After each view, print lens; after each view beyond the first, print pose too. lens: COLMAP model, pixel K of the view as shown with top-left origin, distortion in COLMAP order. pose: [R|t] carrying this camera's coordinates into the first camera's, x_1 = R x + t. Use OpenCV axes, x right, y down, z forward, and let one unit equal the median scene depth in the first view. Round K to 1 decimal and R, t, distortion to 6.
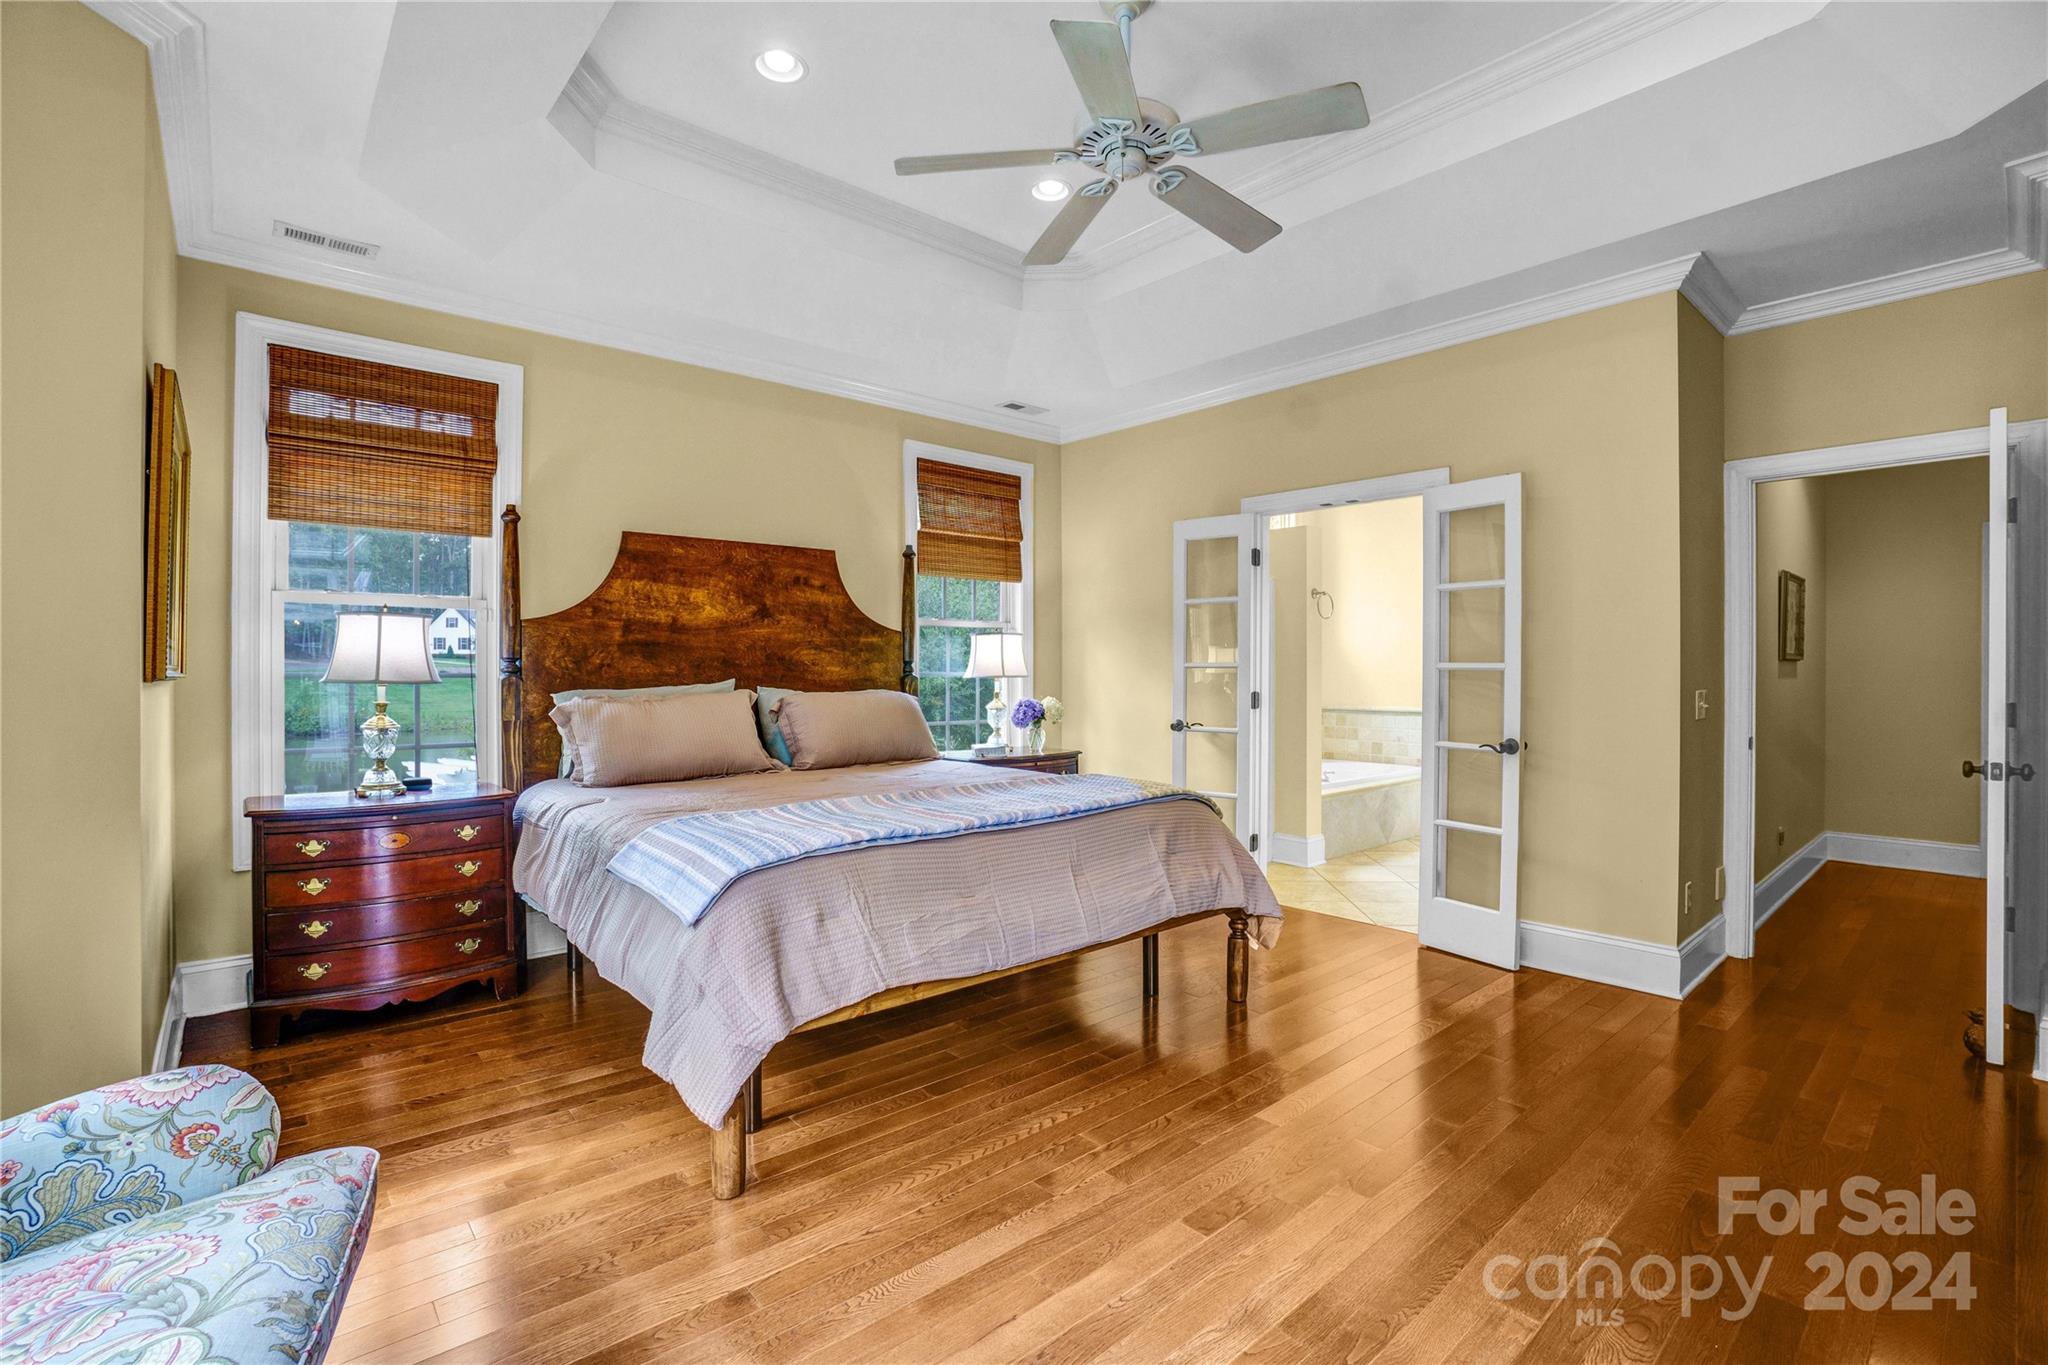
lens RADIAL K [[902.7, 0, 1017.9], [0, 902.7, 678.5], [0, 0, 1]] dist [-0.062918, 0.022081]
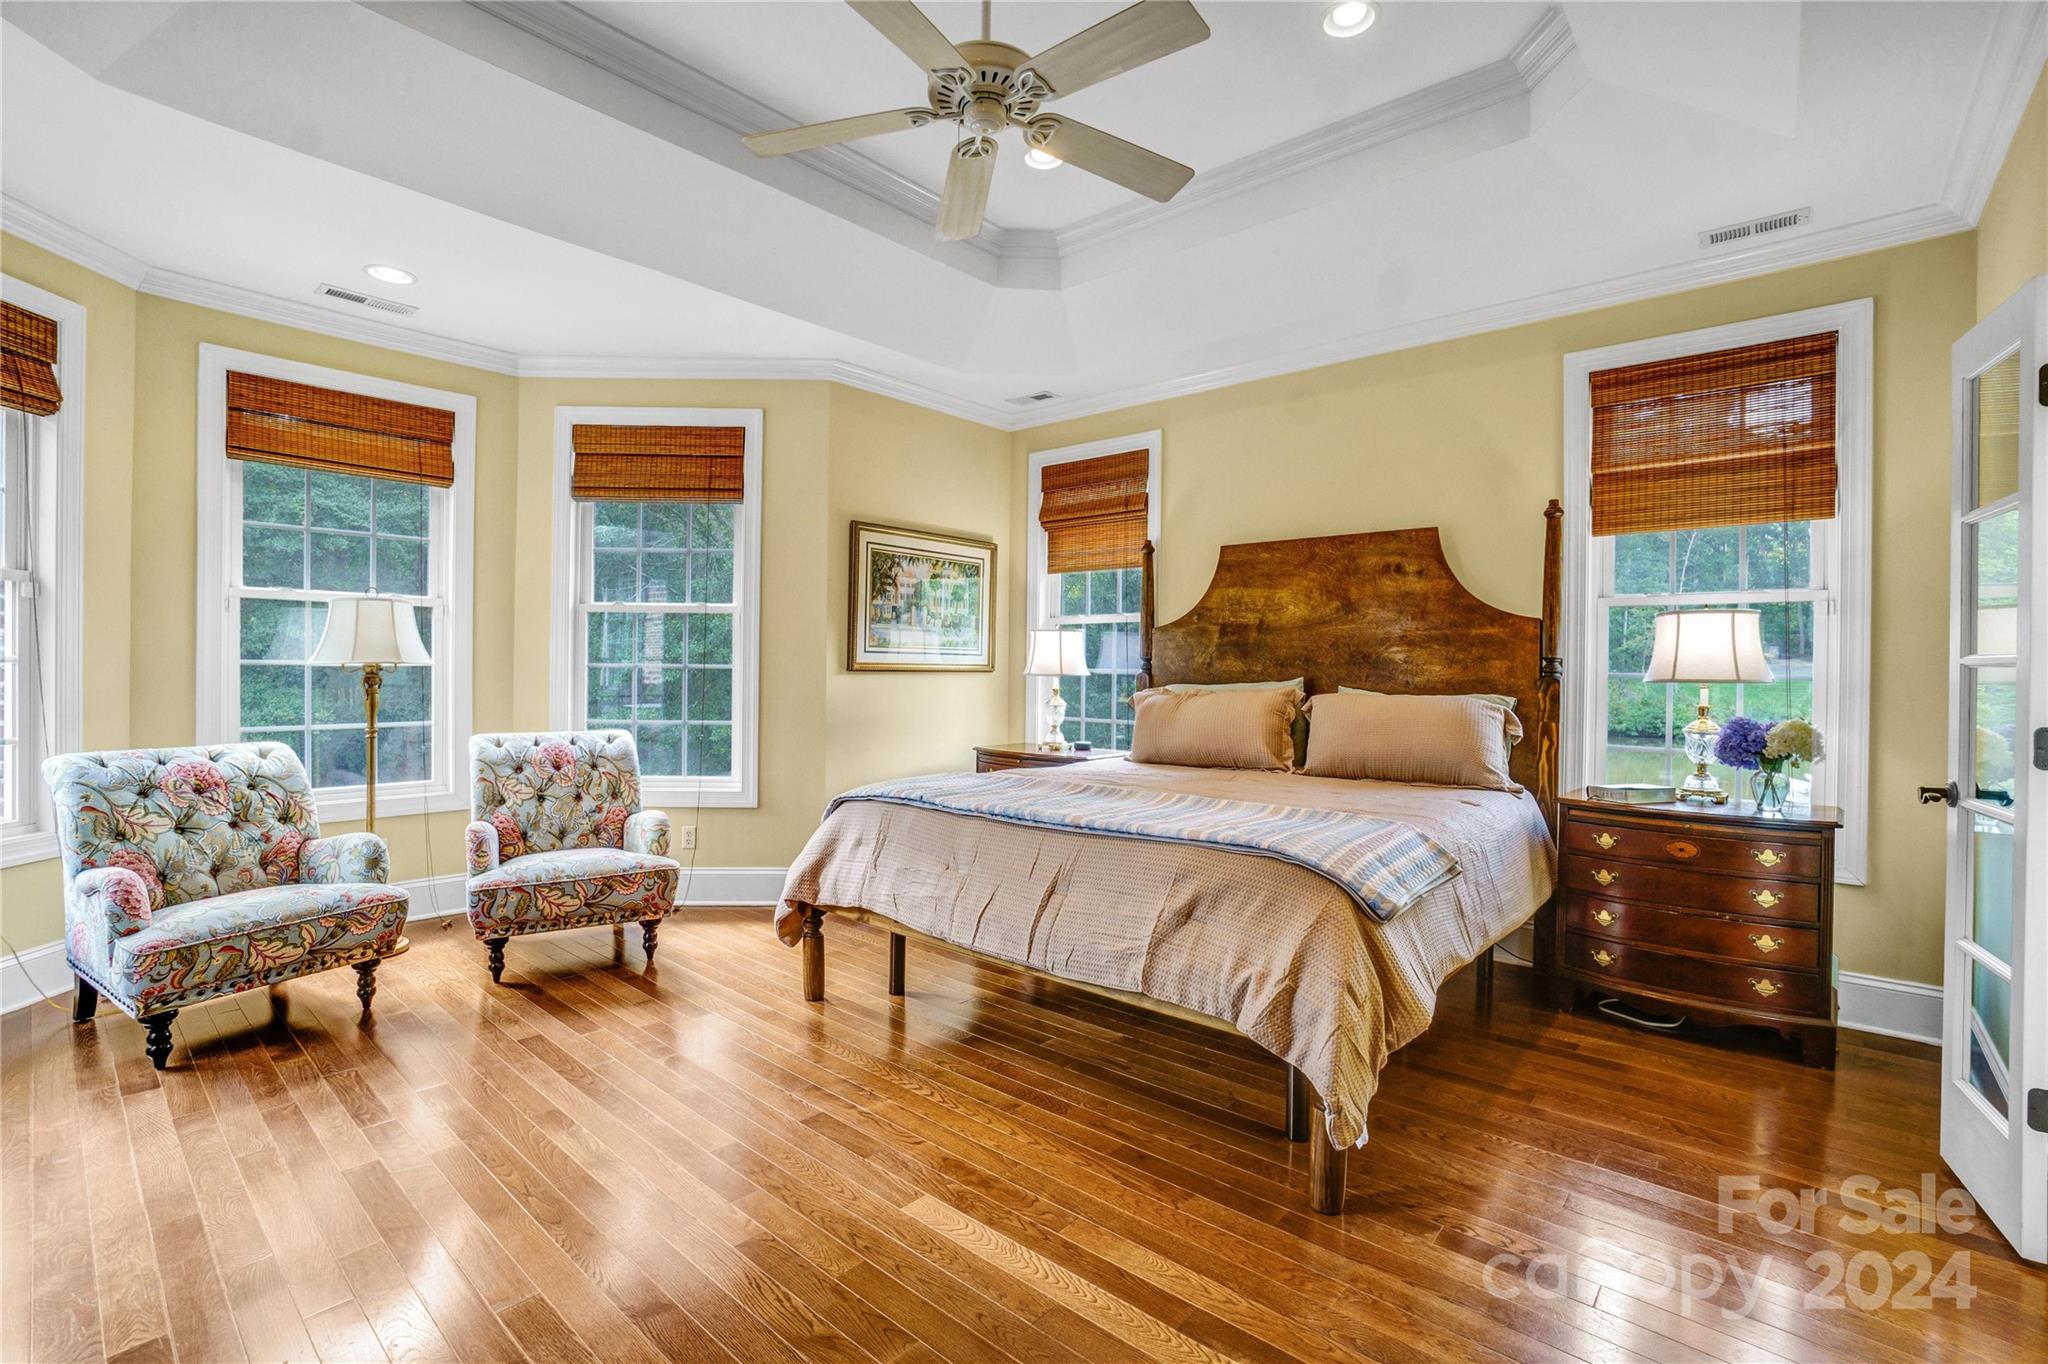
lens RADIAL K [[901.5, 0, 990.7], [0, 901.5, 669.9], [0, 0, 1]] dist [-0.063615, 0.022110]
pose [[0.122482, 0.003976, -0.992463, 0.601691], [-0.016480, 0.999862, 0.001972, -0.003845], [0.992334, 0.016114, 0.122530, 0.518367]]
